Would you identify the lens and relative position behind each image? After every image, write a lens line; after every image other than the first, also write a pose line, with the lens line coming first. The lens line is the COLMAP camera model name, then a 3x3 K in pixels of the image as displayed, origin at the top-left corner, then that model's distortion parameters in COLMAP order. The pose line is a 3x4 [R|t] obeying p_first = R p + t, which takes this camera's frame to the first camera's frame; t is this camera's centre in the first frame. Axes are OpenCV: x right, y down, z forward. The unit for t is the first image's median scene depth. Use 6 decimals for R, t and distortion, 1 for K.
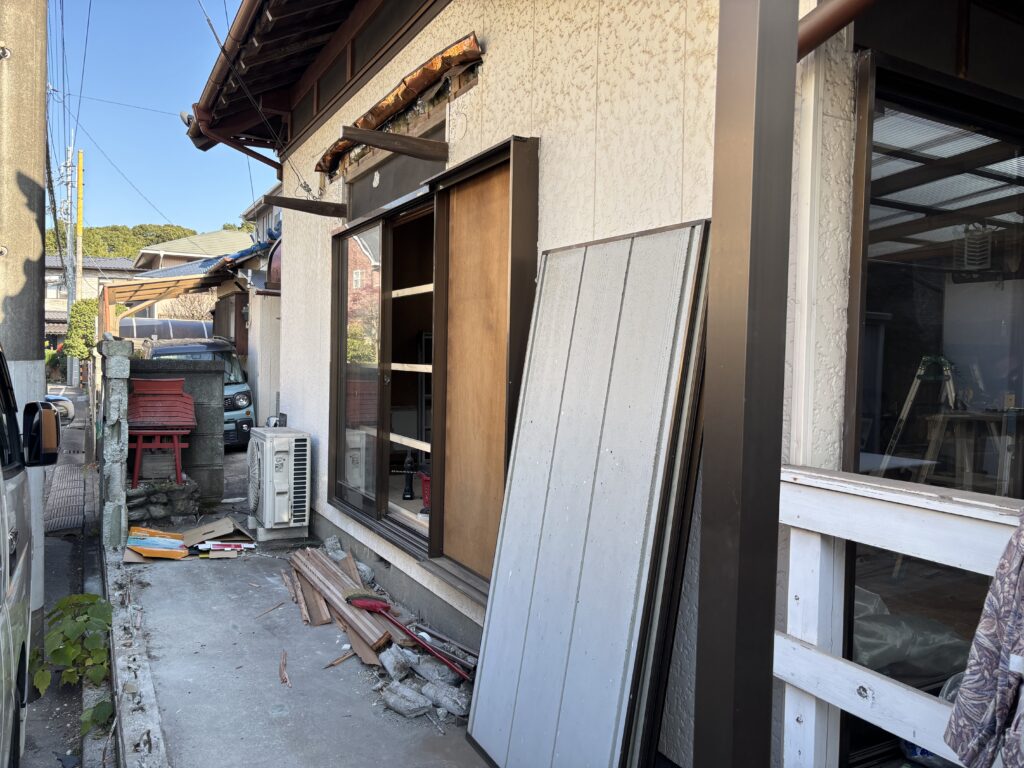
lens RADIAL K [[776.8, 0, 515.0], [0, 776.8, 383.9], [0, 0, 1]] dist [0.032516, -0.050136]
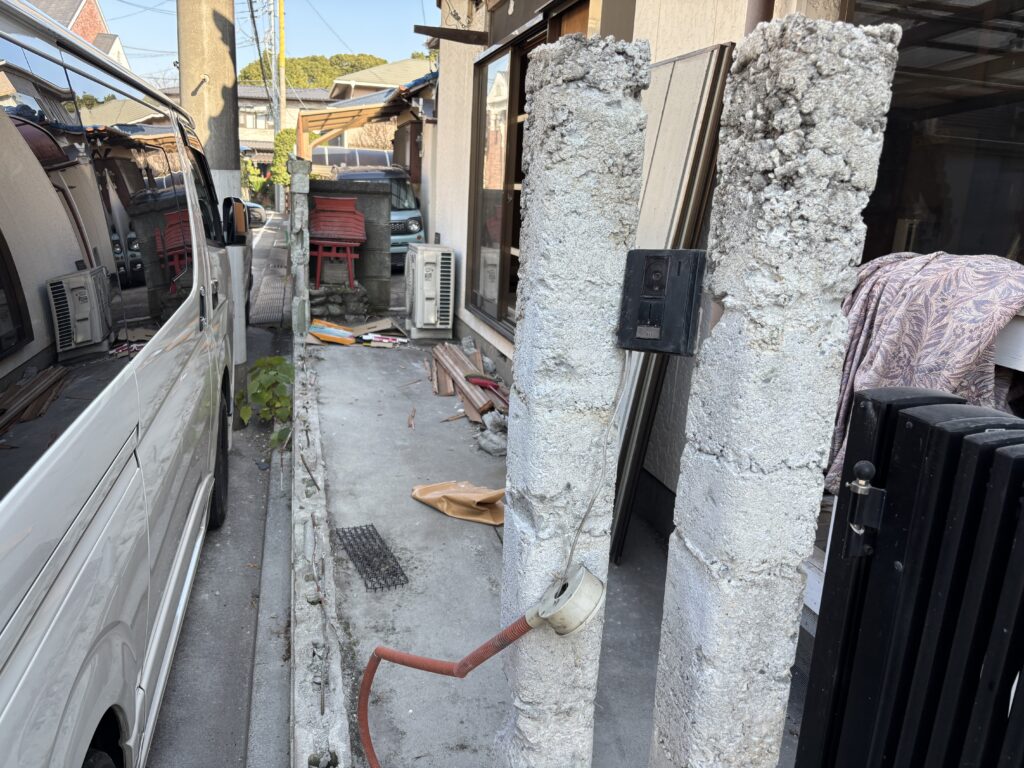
lens RADIAL K [[776.8, 0, 503.8], [0, 776.8, 392.9], [0, 0, 1]] dist [0.032516, -0.050136]
pose [[0.969492, 0.085874, -0.229591, 0.091712], [-0.035491, 0.975933, 0.215163, 0.023072], [0.242542, -0.200450, 0.949207, -0.116211]]
